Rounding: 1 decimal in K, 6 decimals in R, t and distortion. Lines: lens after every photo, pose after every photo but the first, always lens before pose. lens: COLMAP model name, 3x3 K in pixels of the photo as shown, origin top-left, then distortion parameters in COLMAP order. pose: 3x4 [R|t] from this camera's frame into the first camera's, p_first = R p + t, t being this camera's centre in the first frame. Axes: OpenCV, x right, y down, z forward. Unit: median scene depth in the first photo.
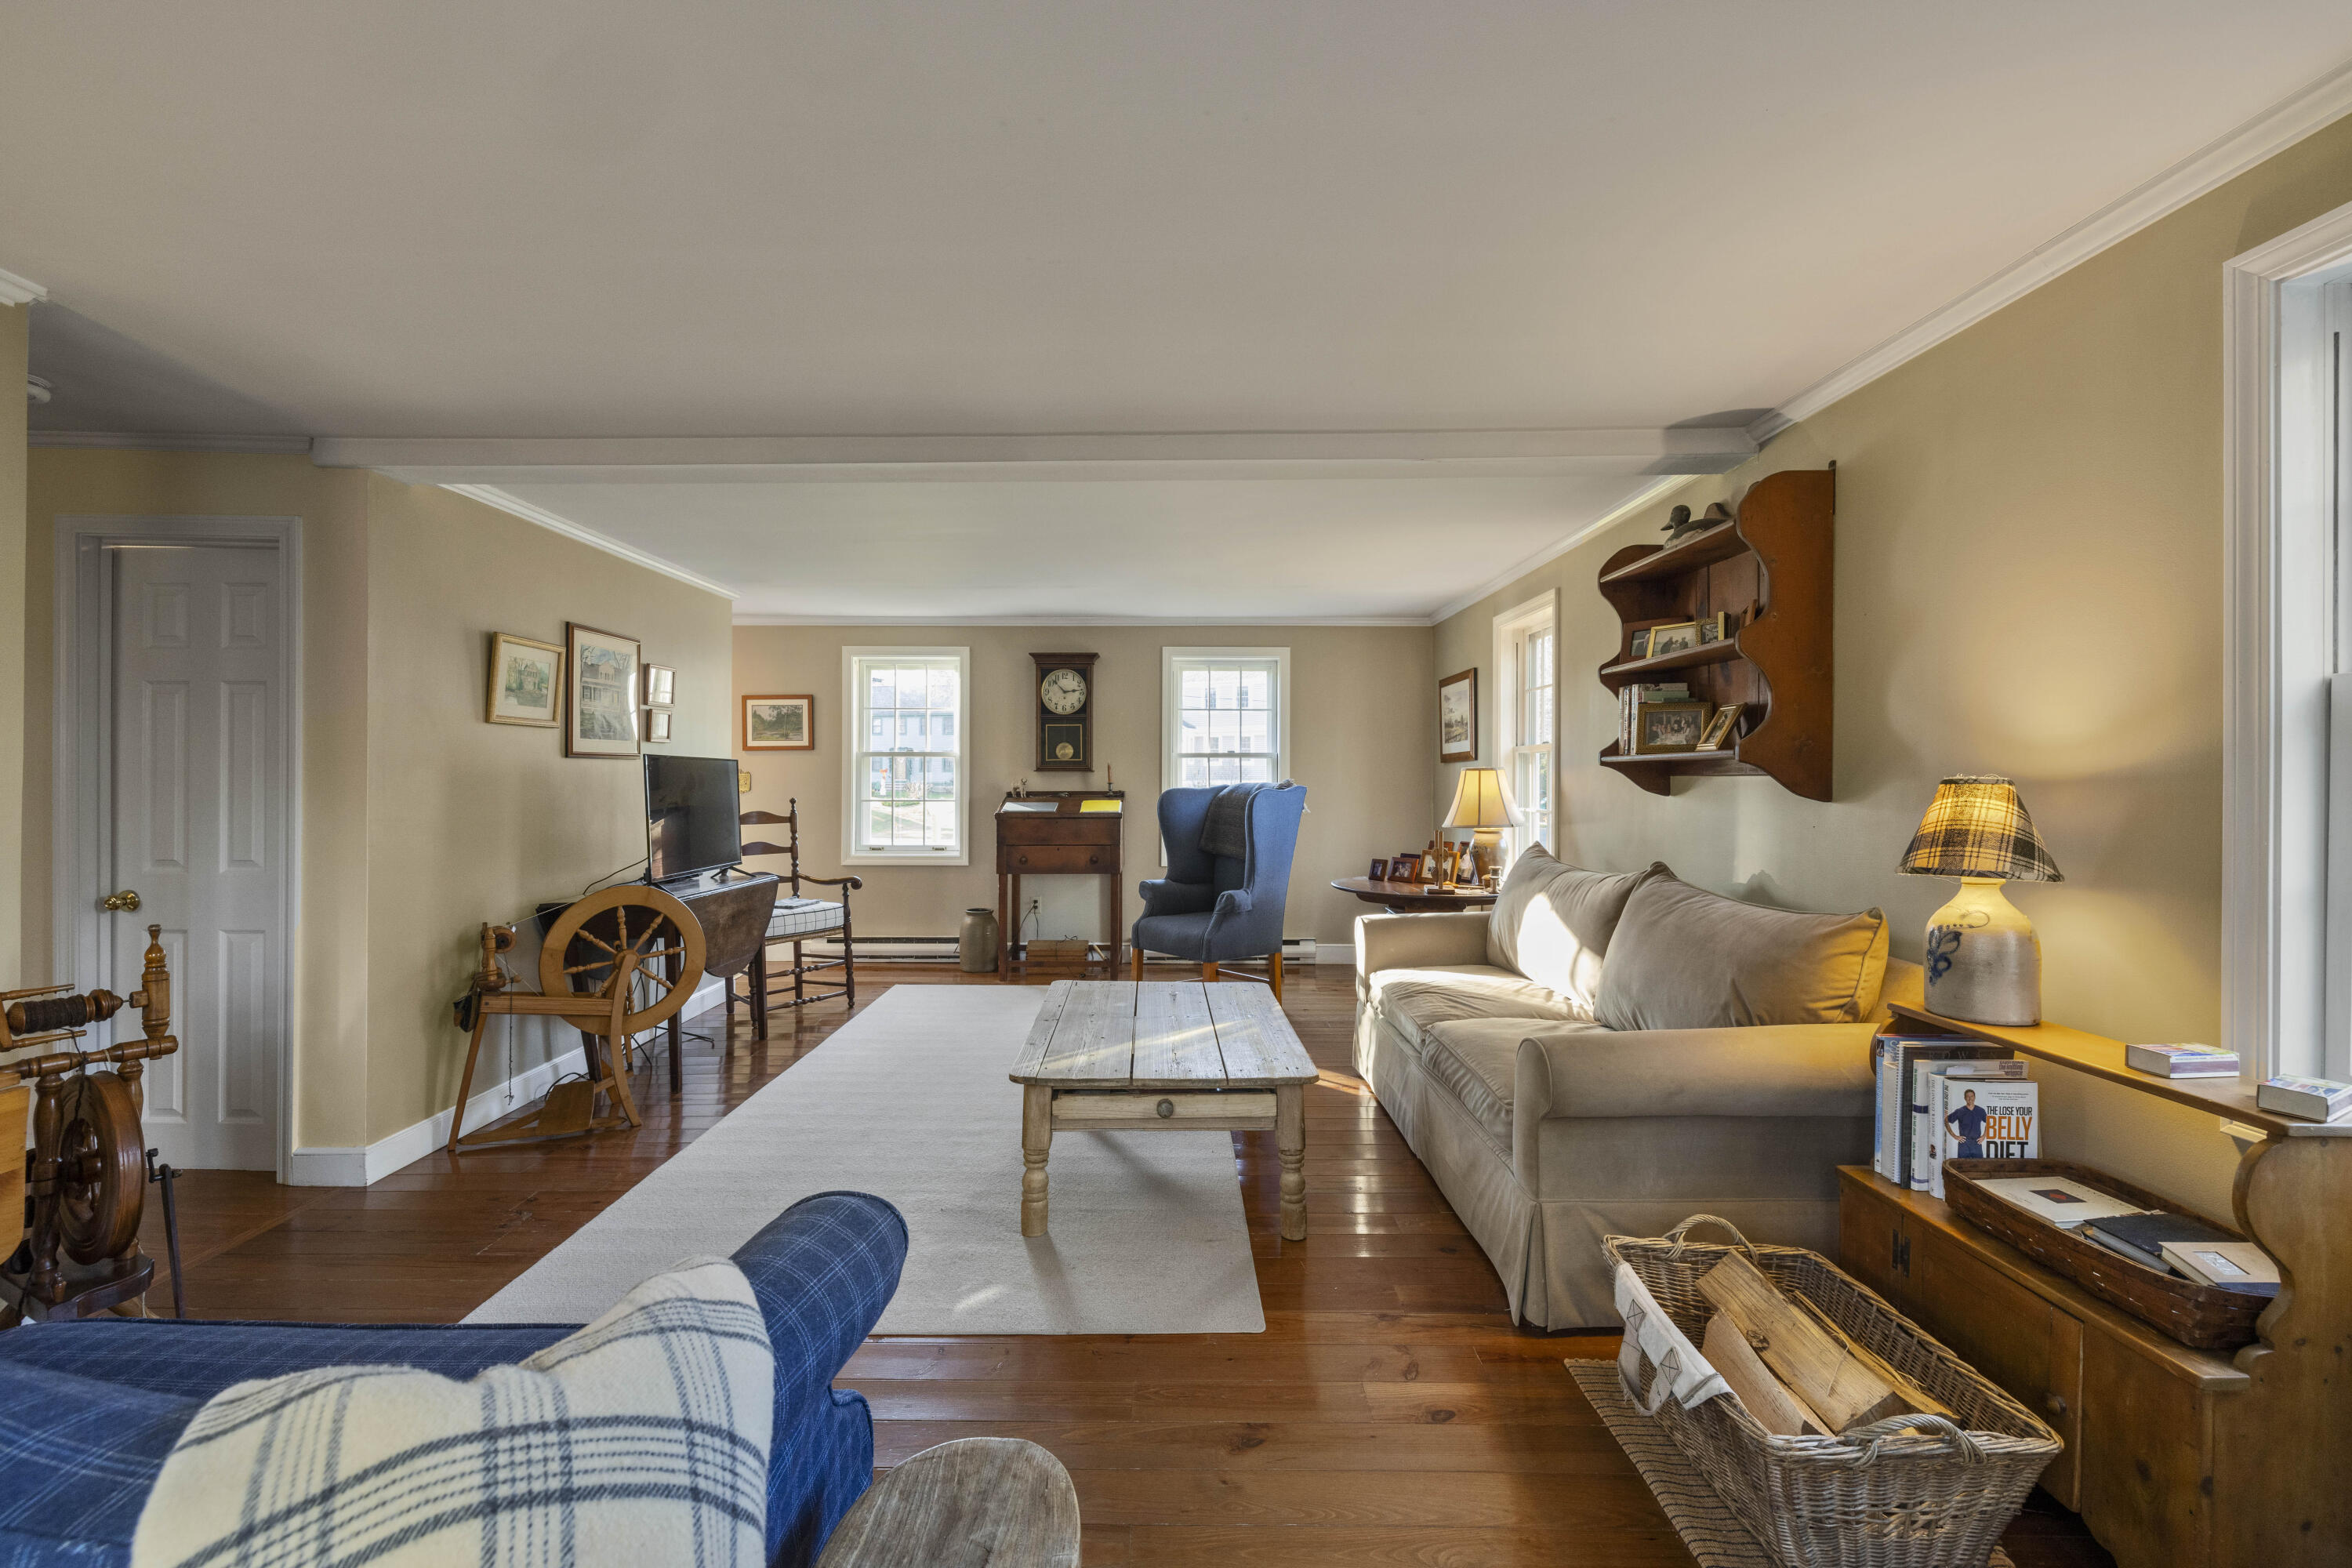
lens RADIAL K [[983.8, 0, 1164.7], [0, 983.8, 780.2], [0, 0, 1]] dist [0.000819, -0.000087]
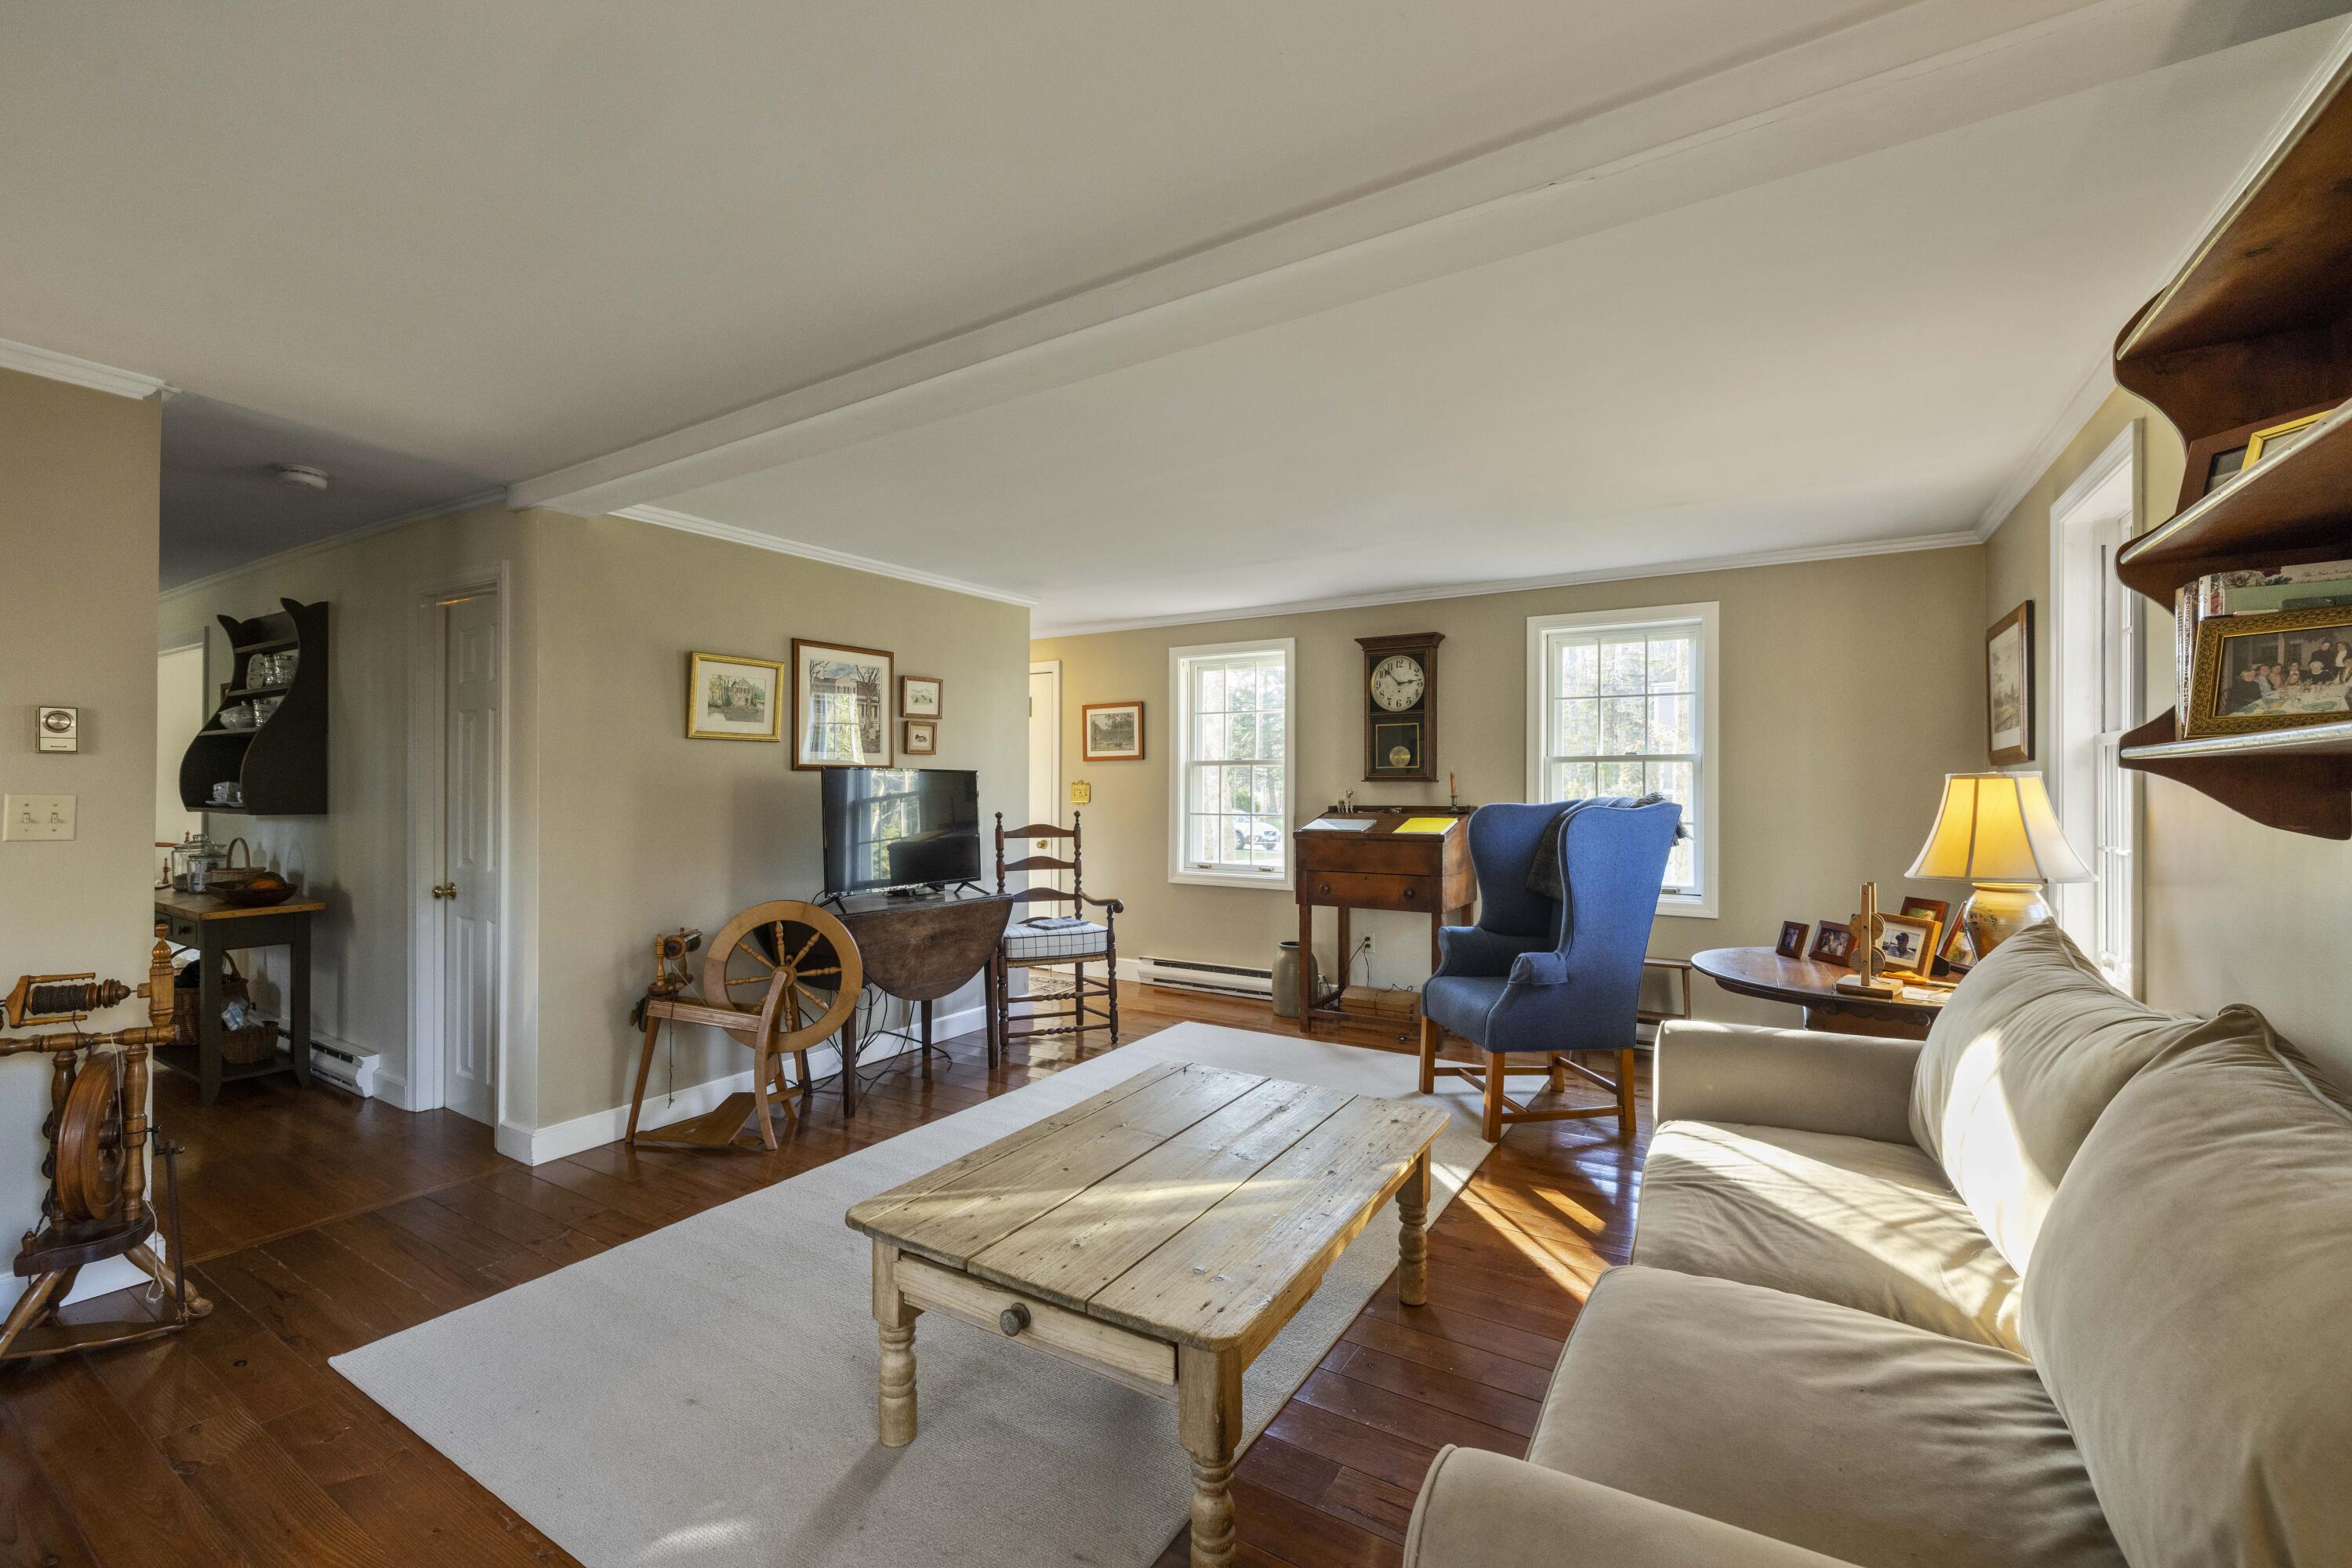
lens RADIAL K [[983.8, 0, 1176.5], [0, 983.8, 782.0], [0, 0, 1]] dist [0.000819, -0.000087]
pose [[0.846704, -0.002888, -0.532056, 0.207281], [-0.000869, 0.999976, -0.006812, -0.003155], [0.532063, 0.006231, 0.846682, 0.254684]]
